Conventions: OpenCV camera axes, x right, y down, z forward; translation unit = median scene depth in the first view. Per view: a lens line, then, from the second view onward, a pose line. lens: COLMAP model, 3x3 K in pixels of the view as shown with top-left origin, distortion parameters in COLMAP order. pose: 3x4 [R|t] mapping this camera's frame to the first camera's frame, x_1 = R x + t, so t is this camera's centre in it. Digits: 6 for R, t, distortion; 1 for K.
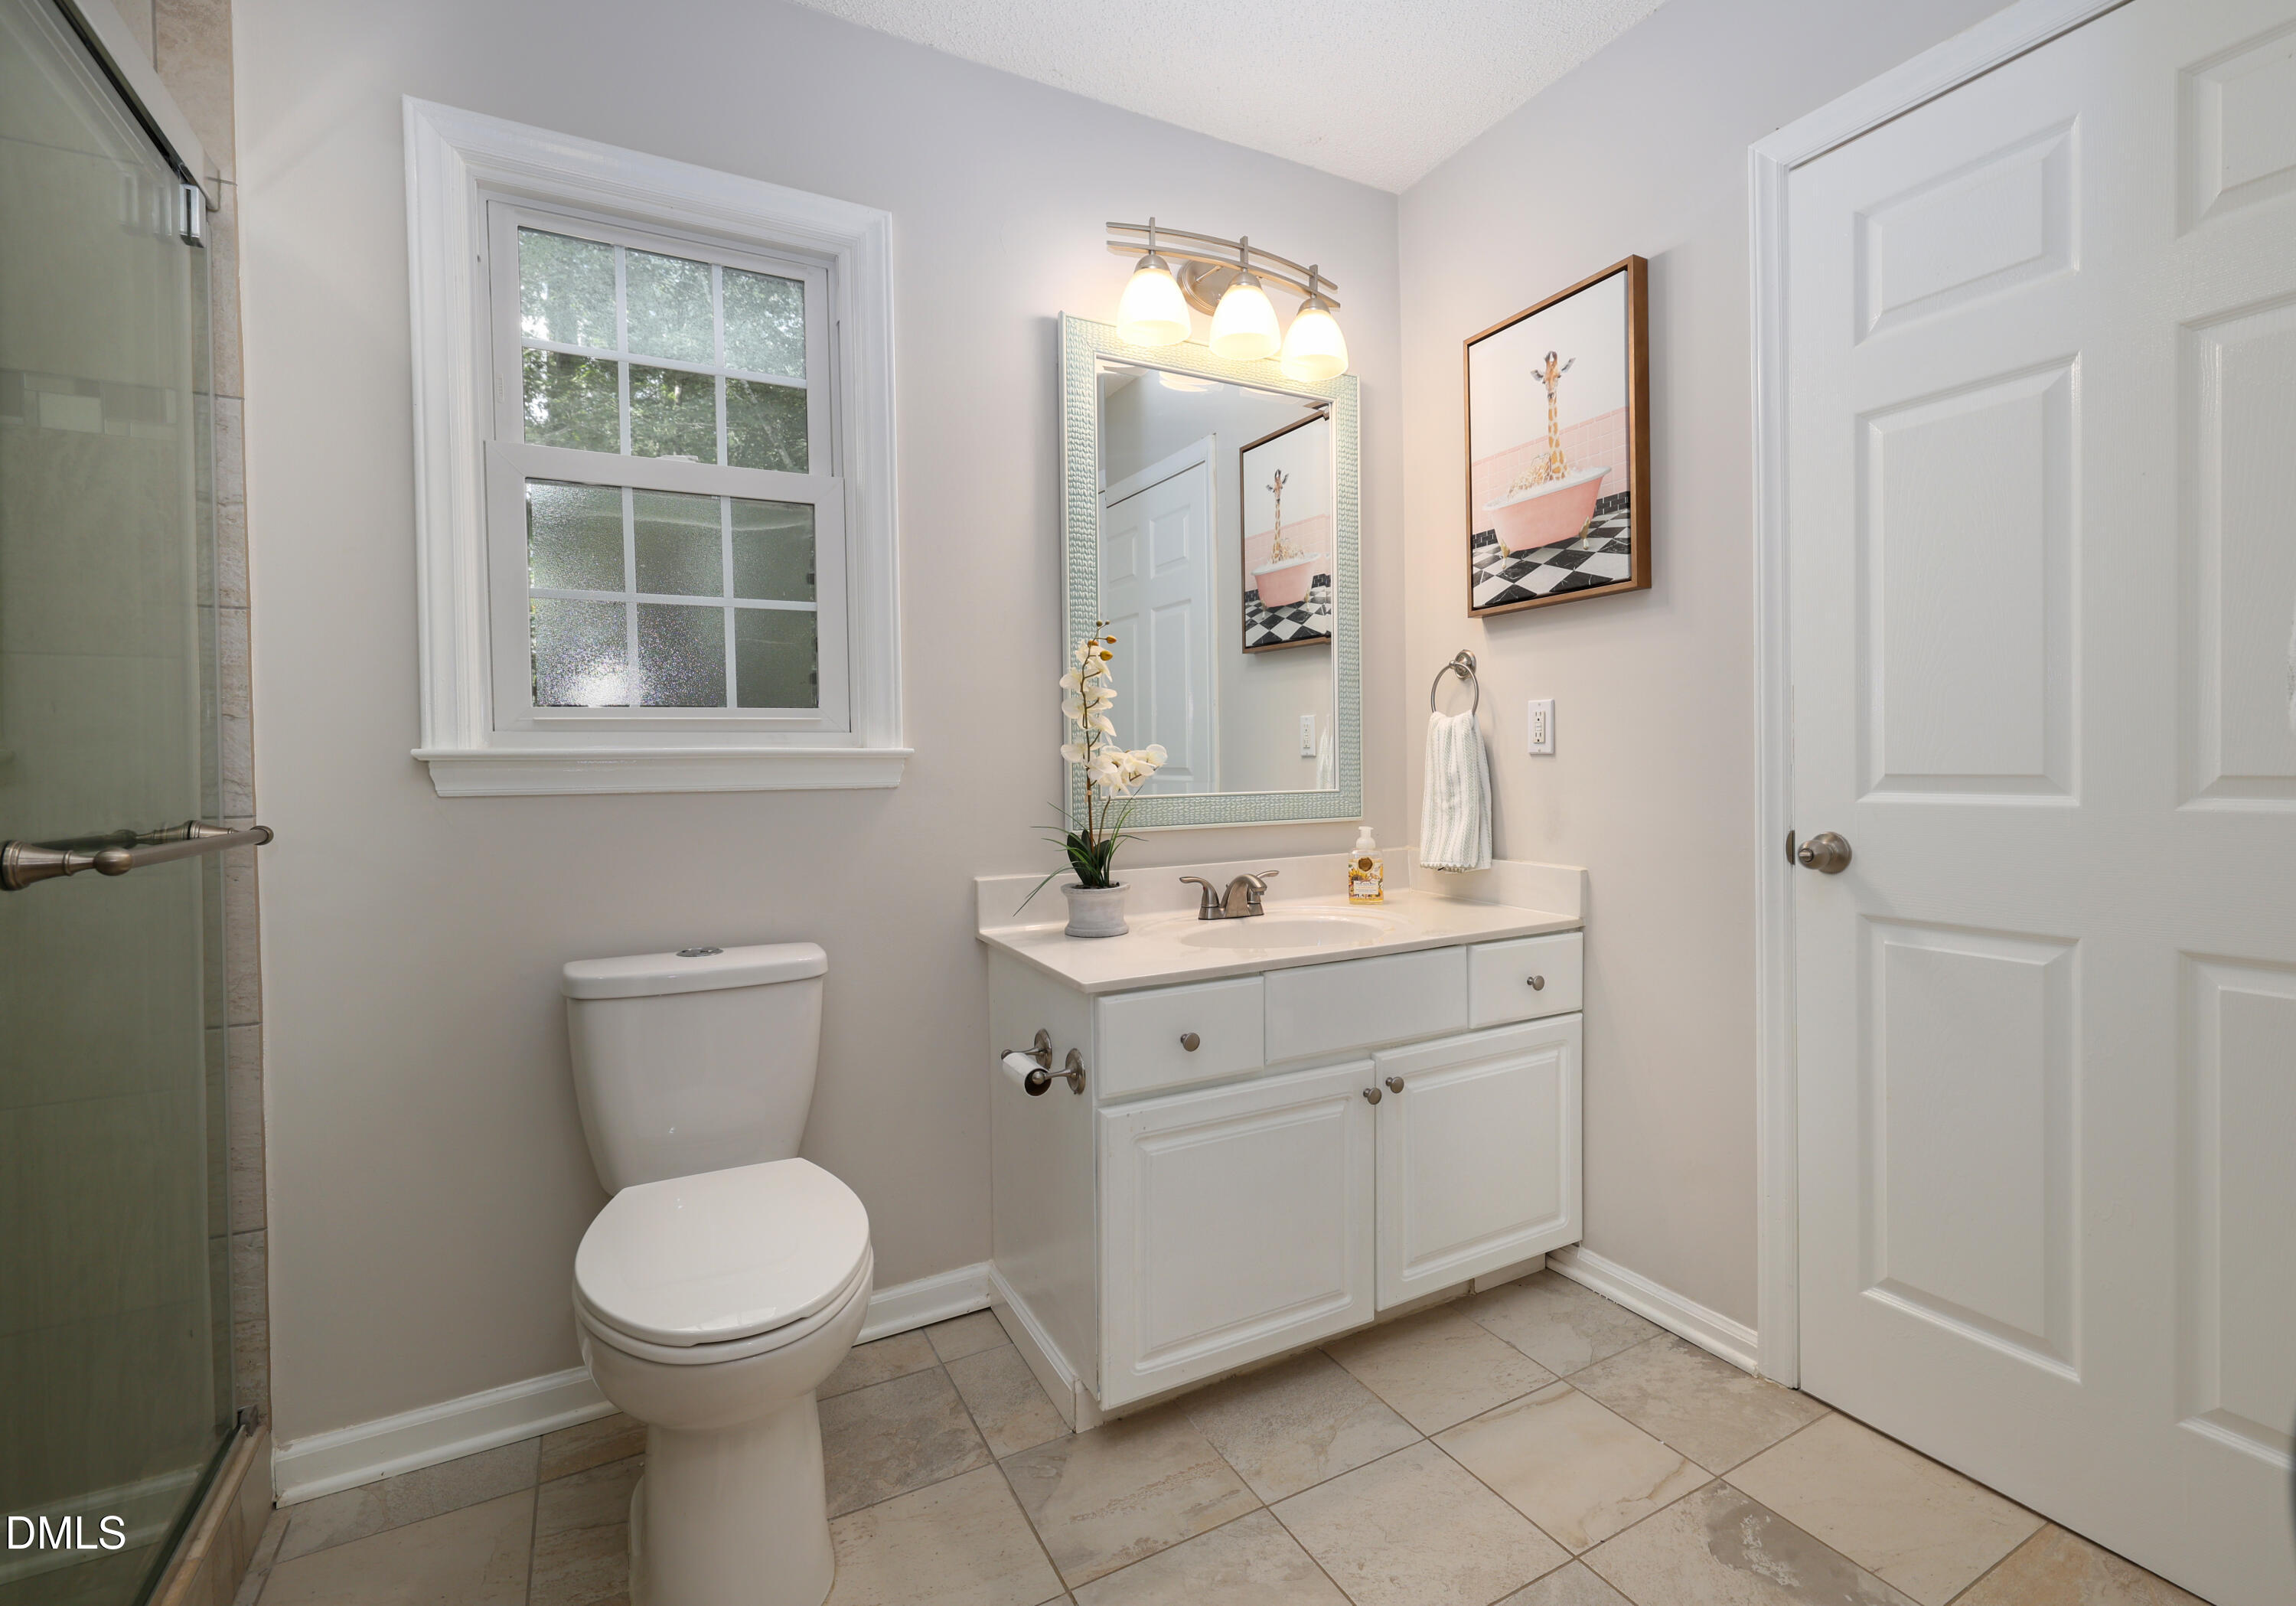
lens RADIAL K [[1059.0, 0, 1221.9], [0, 1059.0, 781.8], [0, 0, 1]] dist [-0.004331, -0.000434]
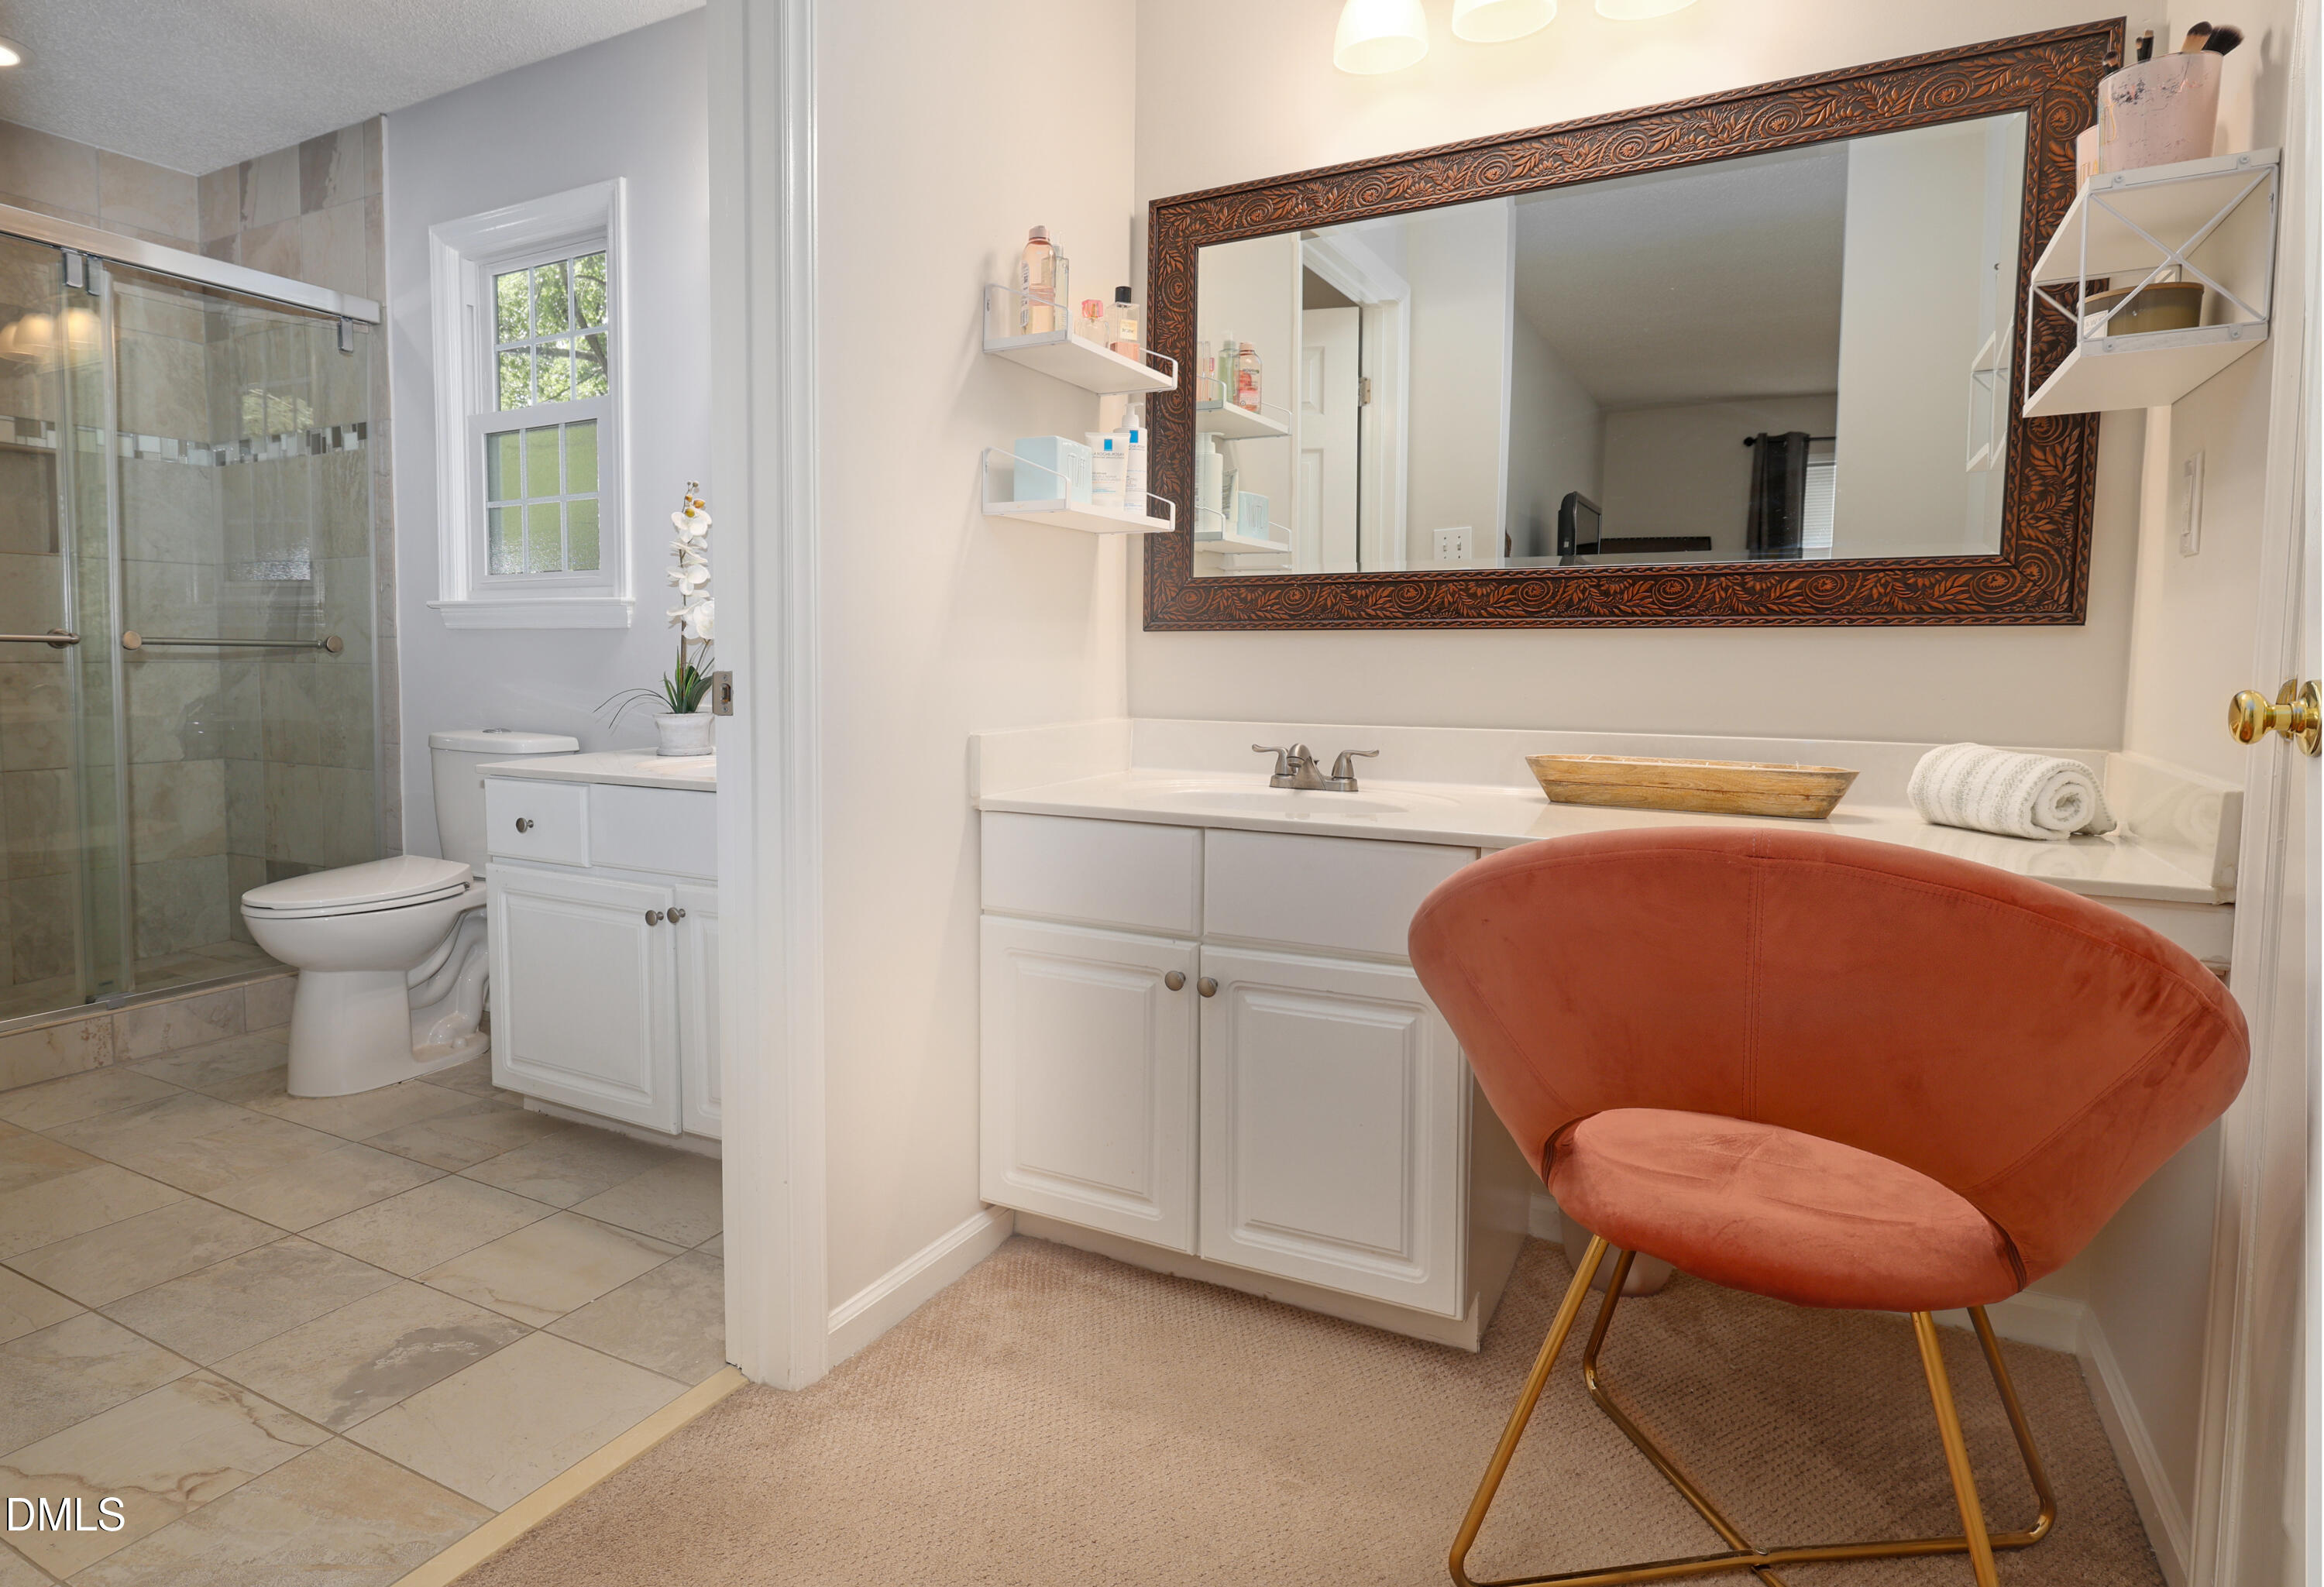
lens RADIAL K [[1289.1, 0, 1022.5], [0, 1289.1, 740.1], [0, 0, 1]] dist [-0.004706, 0.001541]
pose [[0.497750, 0.072672, -0.864271, 1.593694], [-0.028879, 0.997320, 0.067227, 0.027197], [0.866840, -0.008503, 0.498515, 0.764156]]
